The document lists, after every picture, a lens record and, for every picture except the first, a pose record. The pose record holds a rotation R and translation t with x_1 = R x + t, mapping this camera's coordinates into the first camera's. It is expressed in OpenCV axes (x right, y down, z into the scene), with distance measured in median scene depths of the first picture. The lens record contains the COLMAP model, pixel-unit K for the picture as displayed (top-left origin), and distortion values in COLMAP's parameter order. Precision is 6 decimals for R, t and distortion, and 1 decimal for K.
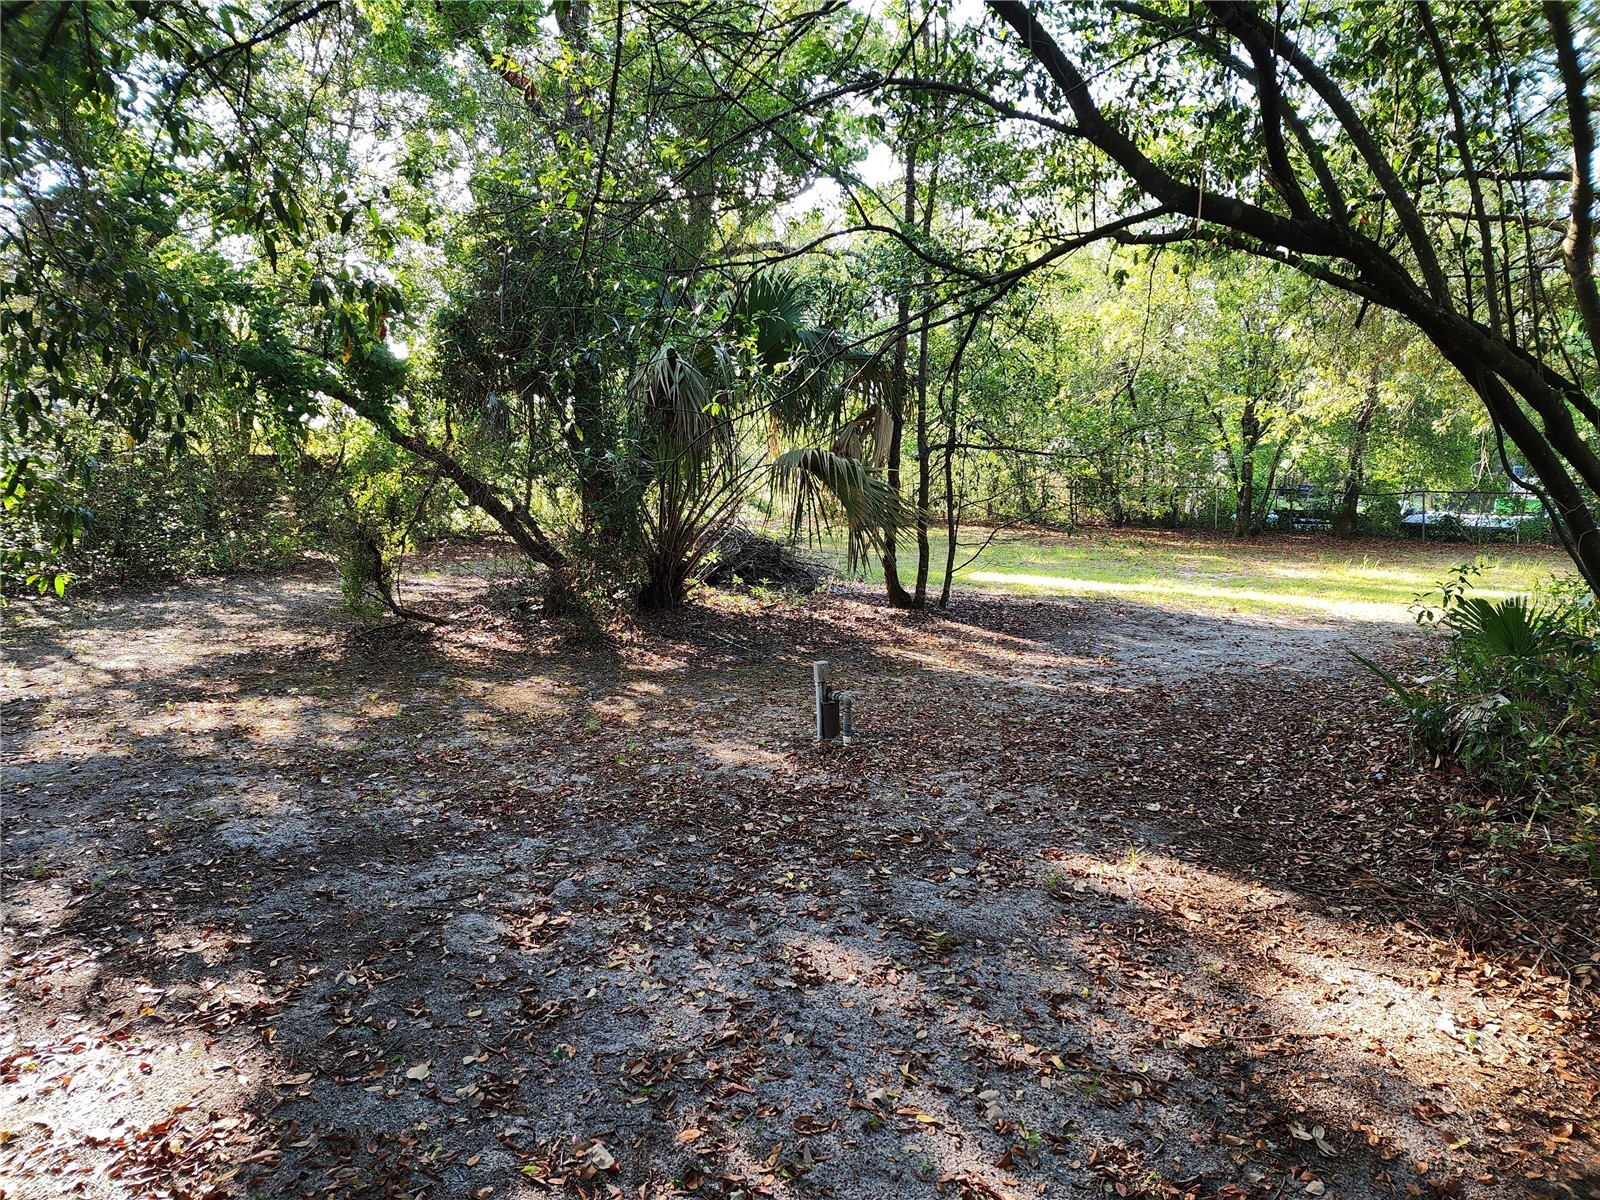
lens RADIAL K [[1090.7, 0, 798.7], [0, 1090.7, 602.5], [0, 0, 1]] dist [0.057734, -0.057355]
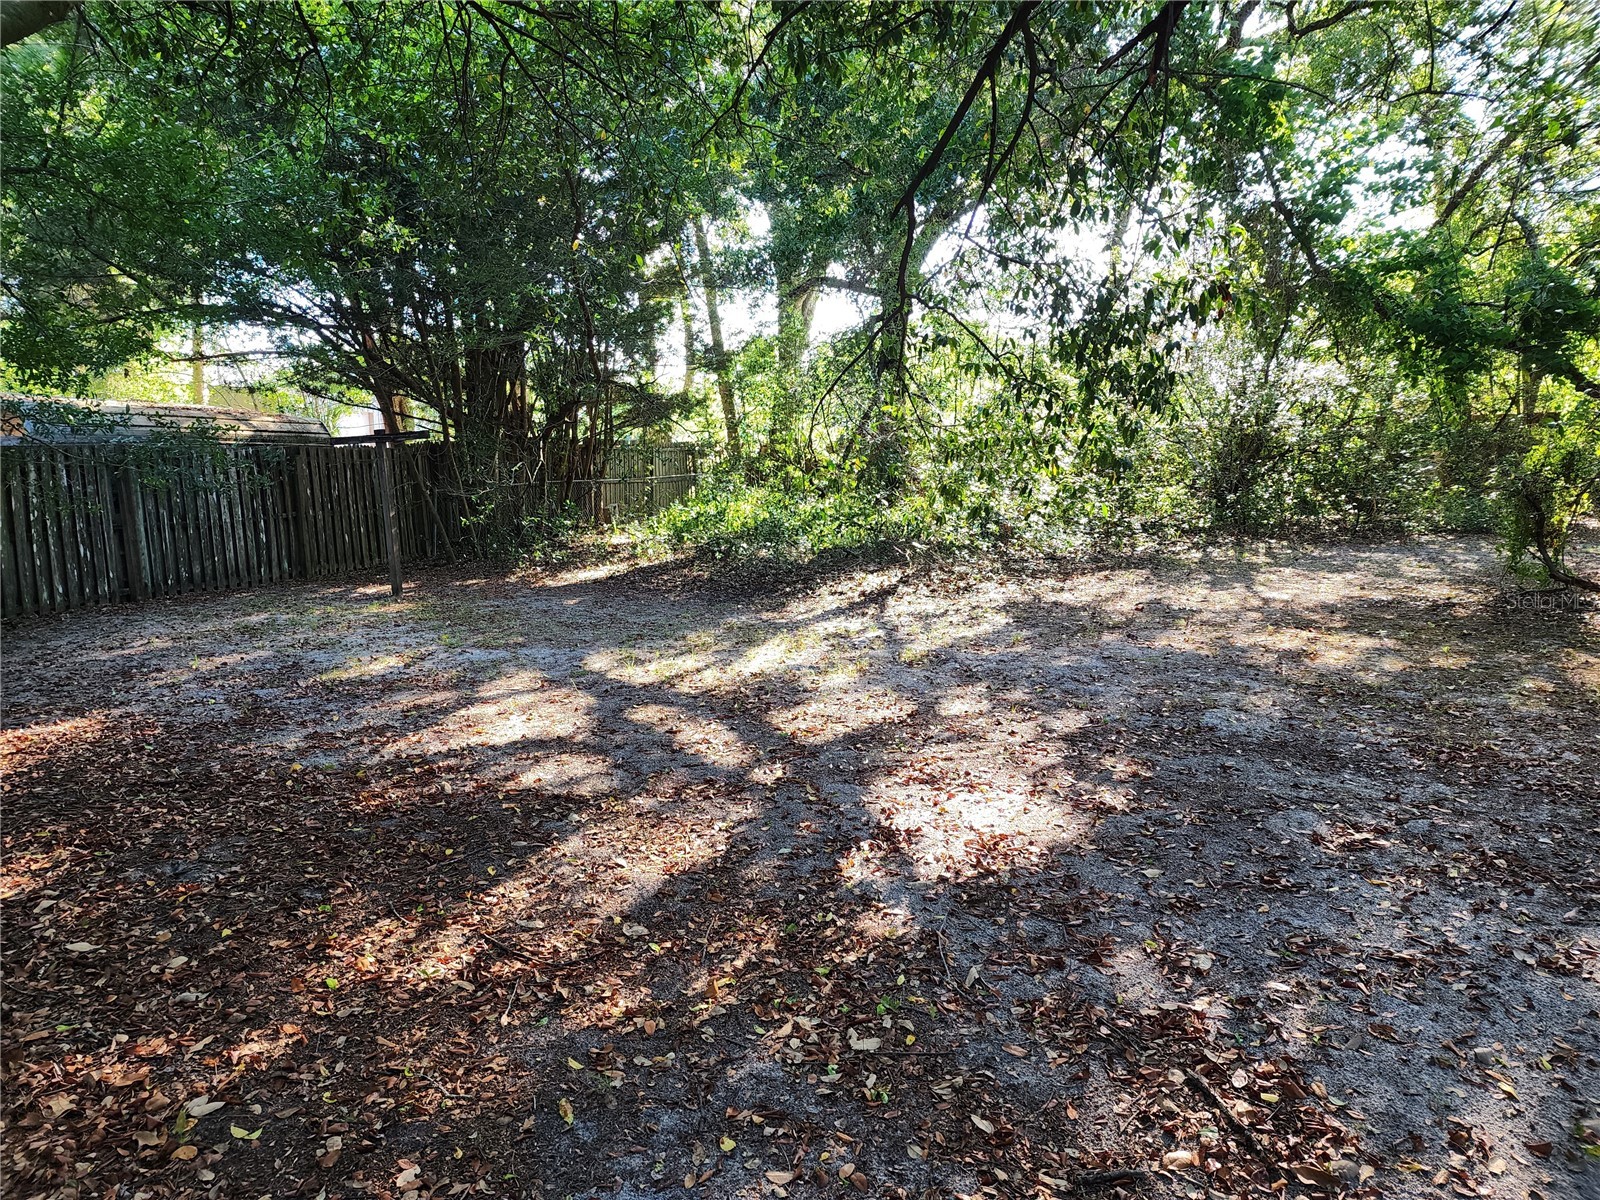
lens RADIAL K [[1090.7, 0, 799.0], [0, 1090.7, 599.1], [0, 0, 1]] dist [0.057734, -0.057355]
pose [[0.441521, 0.120464, -0.889128, 0.628451], [-0.088693, 0.991953, 0.090353, 0.003224], [0.892857, 0.038967, 0.448652, -0.018424]]
